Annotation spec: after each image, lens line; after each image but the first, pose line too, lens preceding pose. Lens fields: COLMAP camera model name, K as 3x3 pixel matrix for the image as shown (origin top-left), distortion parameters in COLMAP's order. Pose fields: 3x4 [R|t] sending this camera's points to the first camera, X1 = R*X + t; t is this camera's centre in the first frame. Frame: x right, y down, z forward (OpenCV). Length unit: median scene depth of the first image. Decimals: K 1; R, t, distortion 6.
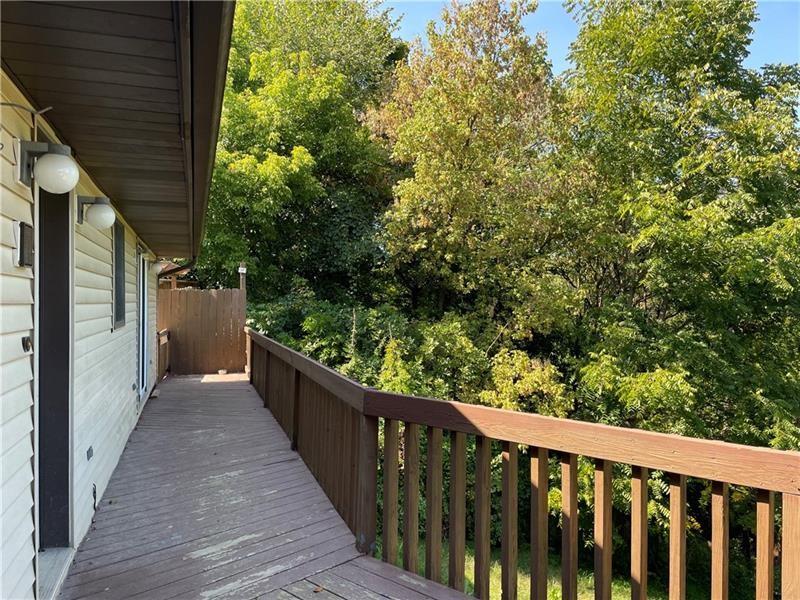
lens RADIAL K [[597.5, 0, 400.0], [0, 597.5, 300.0], [0, 0, 1]] dist [0.004198, -0.002937]
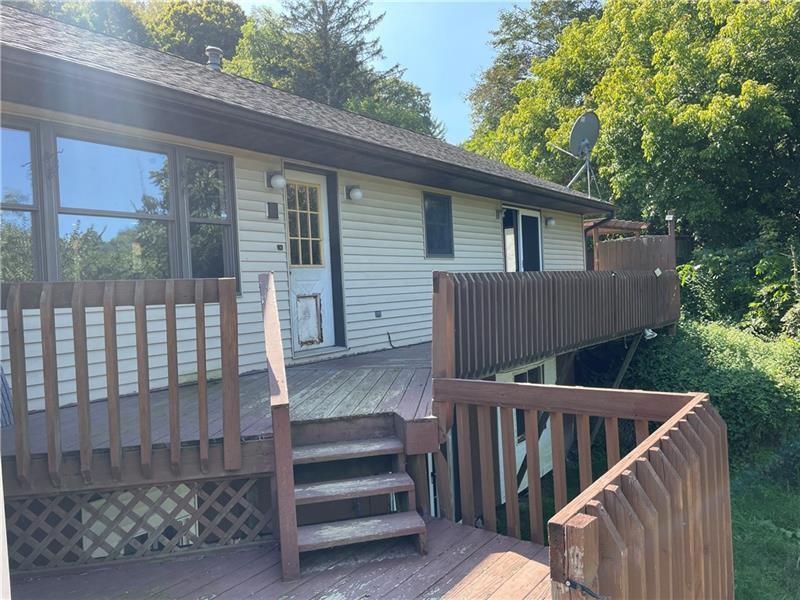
lens RADIAL K [[597.5, 0, 400.0], [0, 597.5, 300.0], [0, 0, 1]] dist [0.004198, -0.002937]
pose [[0.558307, -0.005217, -0.829618, 0.317408], [0.043096, 0.998813, 0.022722, 0.047075], [0.828514, -0.048439, 0.557869, -0.004631]]
